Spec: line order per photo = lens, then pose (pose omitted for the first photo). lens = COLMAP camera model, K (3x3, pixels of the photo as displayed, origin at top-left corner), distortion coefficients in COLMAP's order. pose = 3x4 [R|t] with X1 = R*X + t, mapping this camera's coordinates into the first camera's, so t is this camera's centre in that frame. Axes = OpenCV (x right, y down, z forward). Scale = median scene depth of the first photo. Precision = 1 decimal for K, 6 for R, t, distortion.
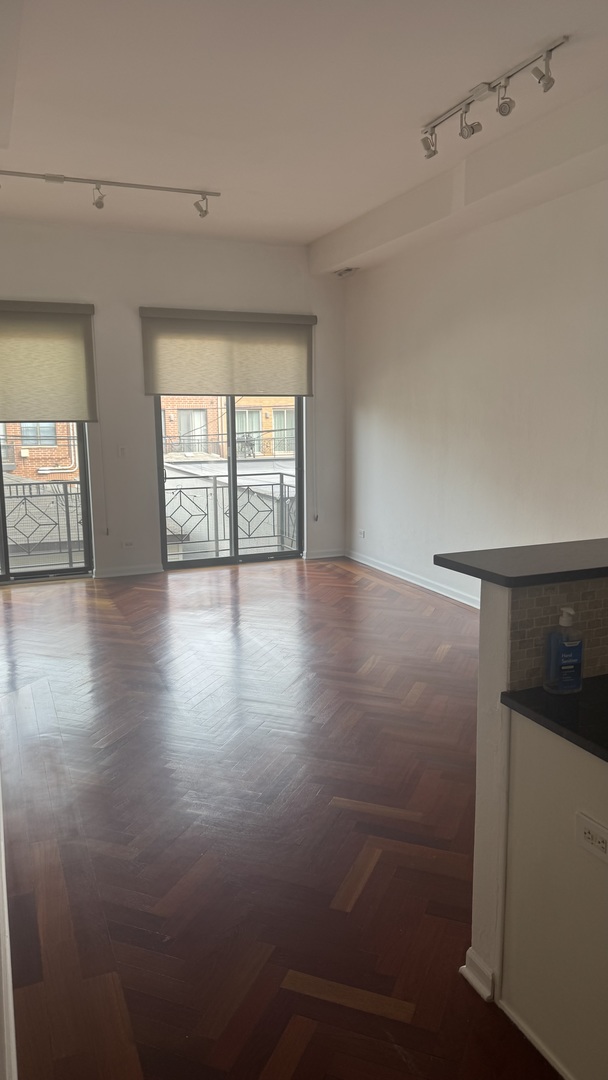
lens RADIAL K [[750.3, 0, 304.0], [0, 750.3, 540.0], [0, 0, 1]] dist [0.125231, -0.196380]
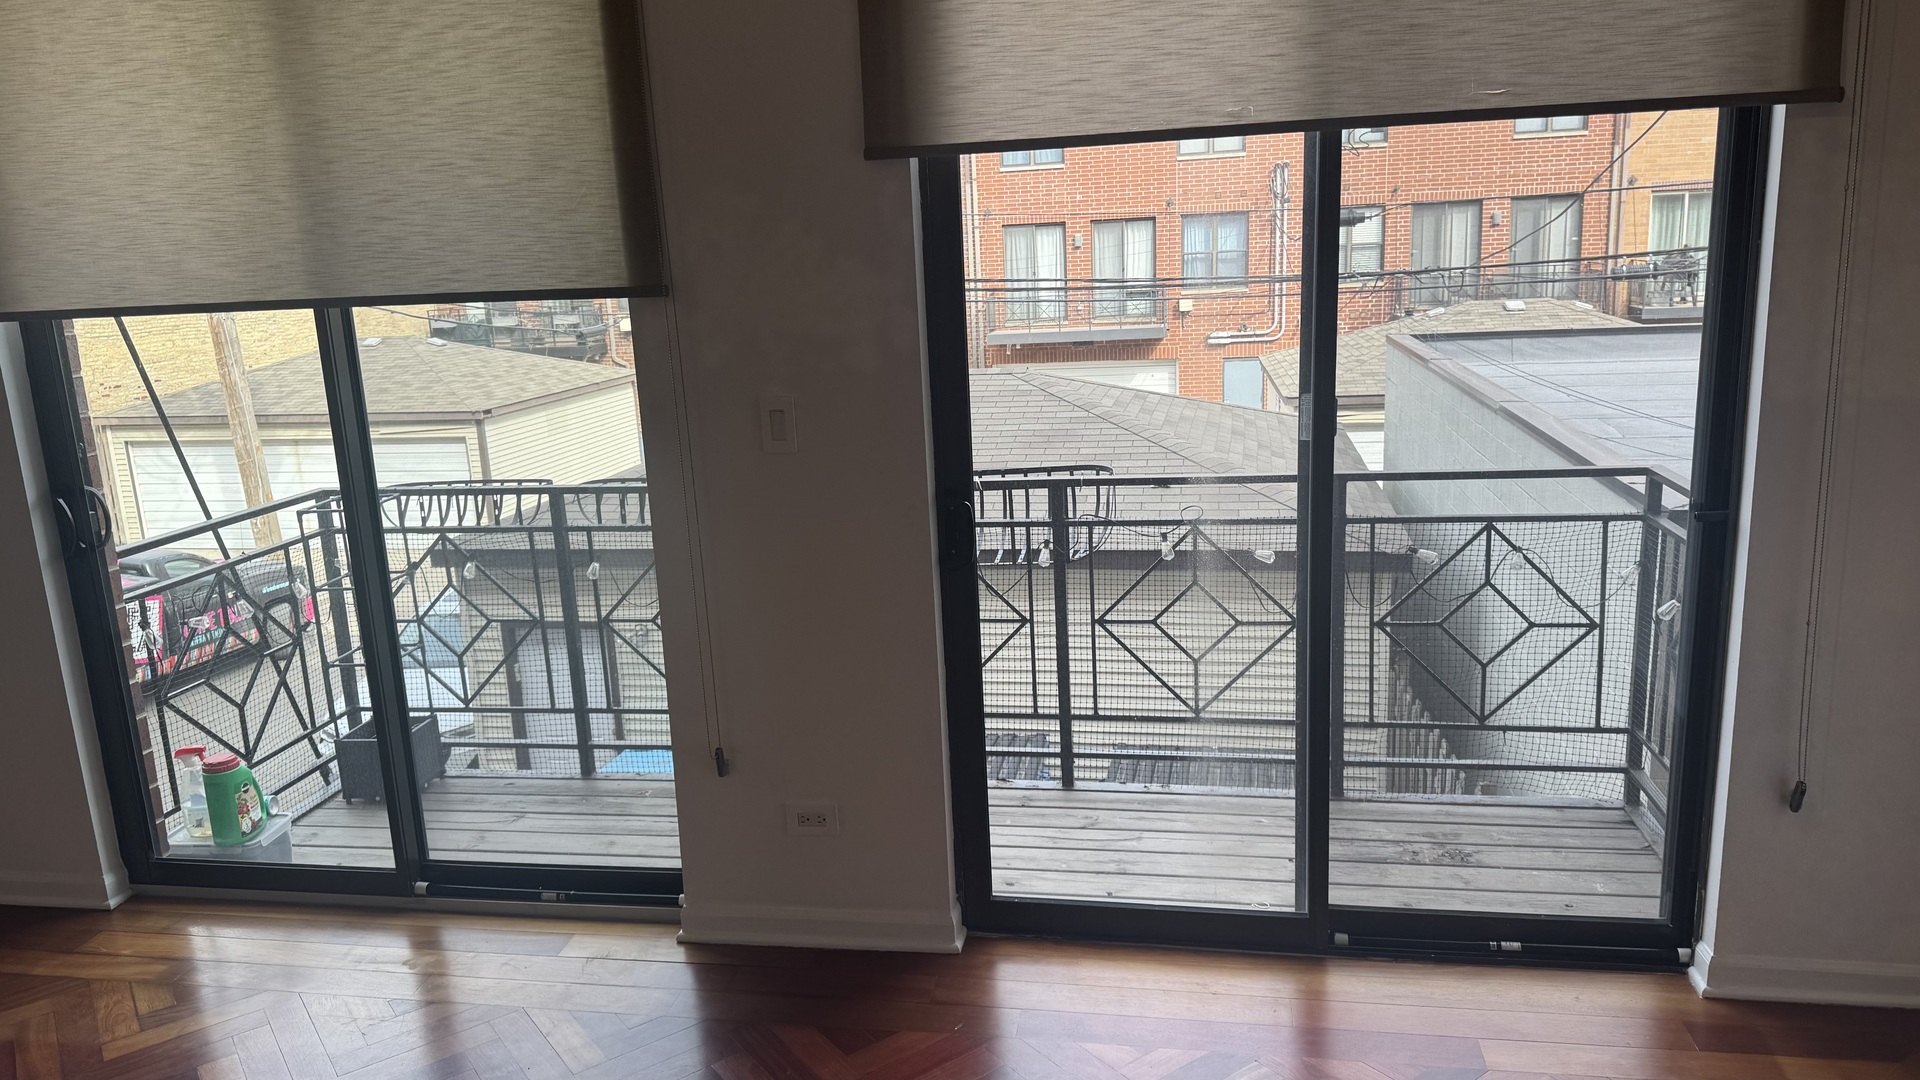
lens RADIAL K [[1349.3, 0, 951.3], [0, 1349.3, 548.7], [0, 0, 1]] dist [0.096756, -0.119128]
pose [[0.842255, 0.088919, -0.531696, 0.016844], [-0.049431, 0.994886, 0.088078, -0.109189], [0.536809, -0.047902, 0.842343, 0.638803]]
